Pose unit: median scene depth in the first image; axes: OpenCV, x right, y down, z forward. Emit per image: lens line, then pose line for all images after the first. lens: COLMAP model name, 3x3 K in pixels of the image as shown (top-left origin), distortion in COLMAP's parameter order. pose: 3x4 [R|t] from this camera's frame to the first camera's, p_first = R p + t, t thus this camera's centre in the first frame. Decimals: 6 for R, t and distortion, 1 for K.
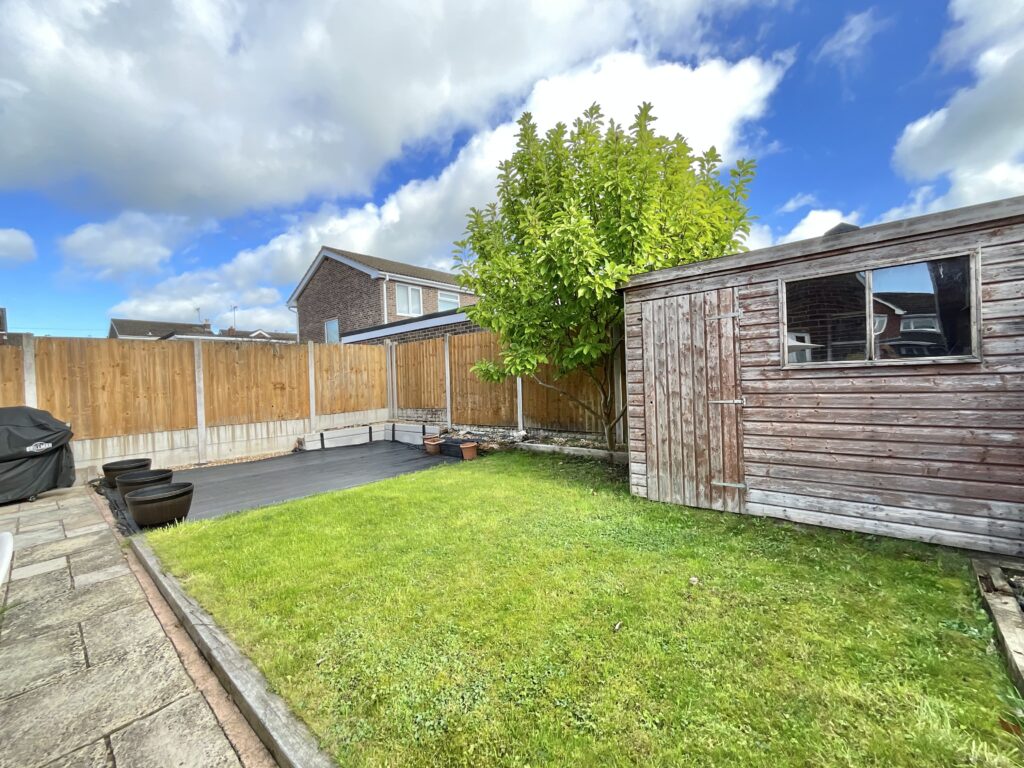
lens RADIAL K [[413.8, 0, 512.0], [0, 413.8, 384.0], [0, 0, 1]] dist [-0.007214, 0.000363]
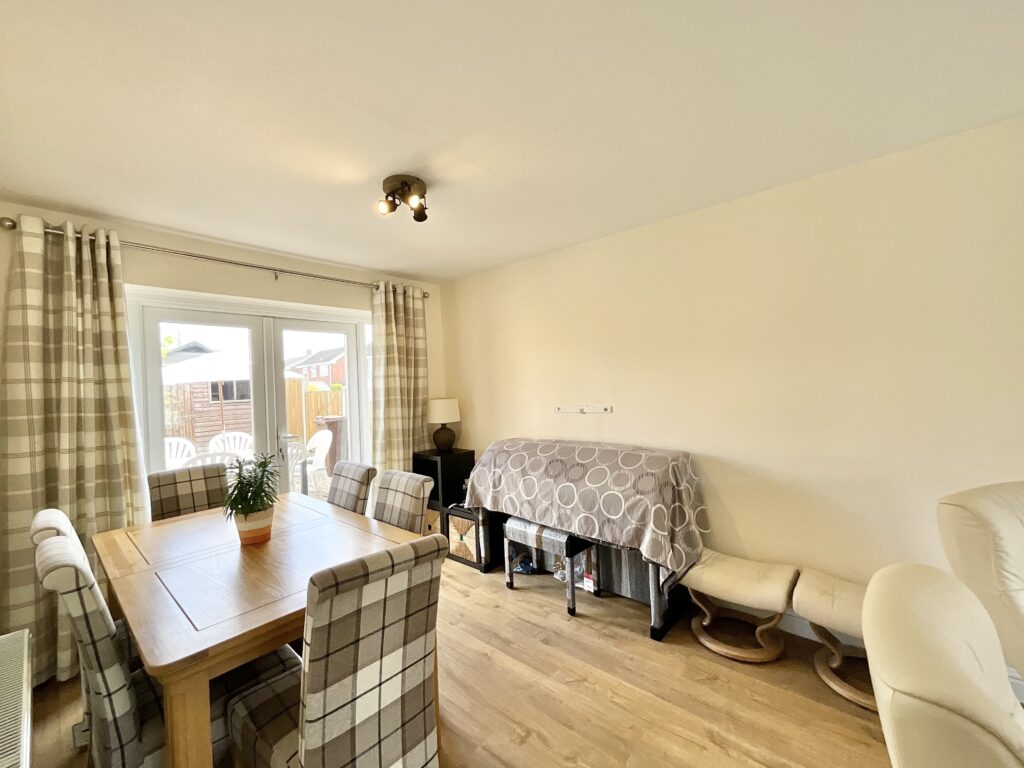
lens RADIAL K [[413.8, 0, 512.0], [0, 413.8, 384.0], [0, 0, 1]] dist [-0.007214, 0.000363]
pose [[0.003414, 0.033136, 0.999445, -2.137381], [0.049318, 0.998229, -0.033264, 0.028004], [-0.998777, 0.049404, 0.001773, -1.095658]]
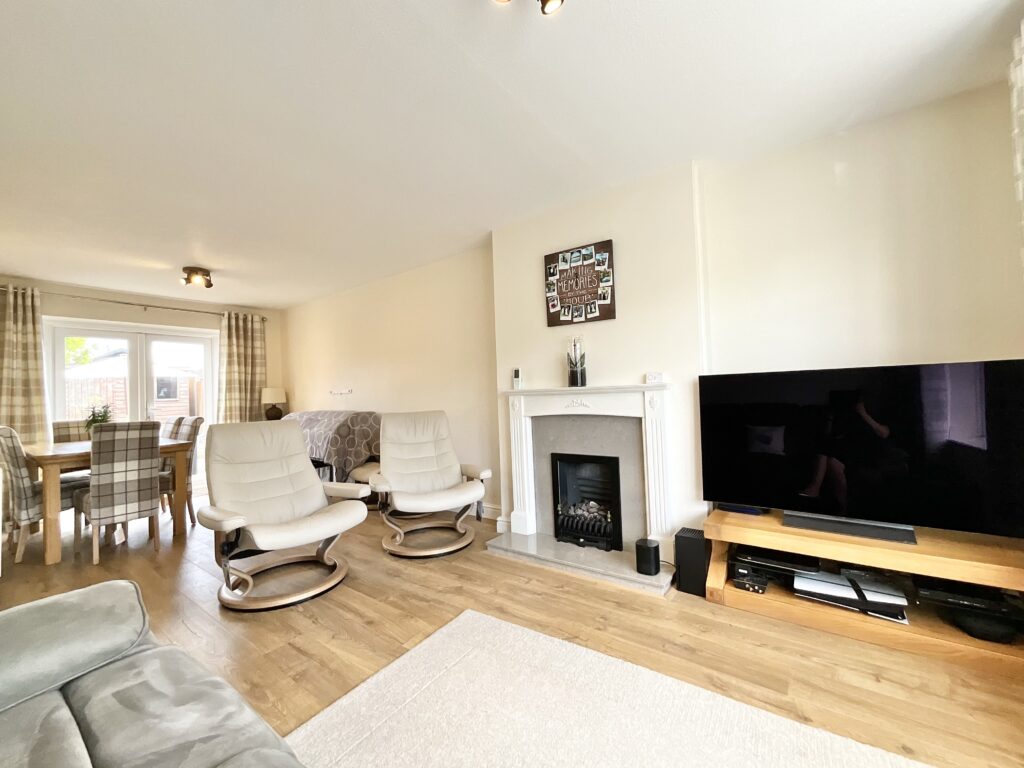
lens RADIAL K [[406.5, 0, 505.7], [0, 406.5, 382.6], [0, 0, 1]] dist [0.001735, -0.003837]
pose [[-0.072612, 0.060679, 0.995513, -2.770503], [0.048573, 0.997178, -0.057238, 0.145849], [-0.996177, 0.044199, -0.075354, -1.756384]]
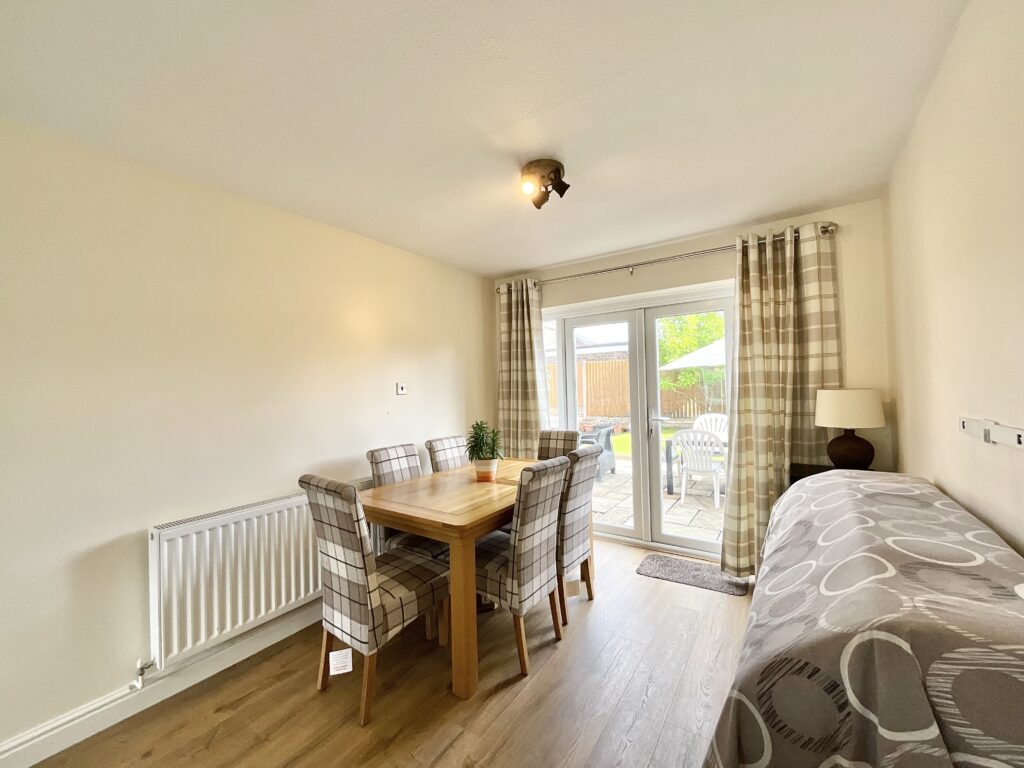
lens RADIAL K [[415.8, 0, 507.1], [0, 415.8, 383.0], [0, 0, 1]] dist [0.001584, 0.000298]
pose [[0.993725, 0.003818, 0.111784, -1.641987], [-0.001504, 0.999783, -0.020777, 0.025680], [-0.111839, 0.020478, 0.993515, -1.559093]]
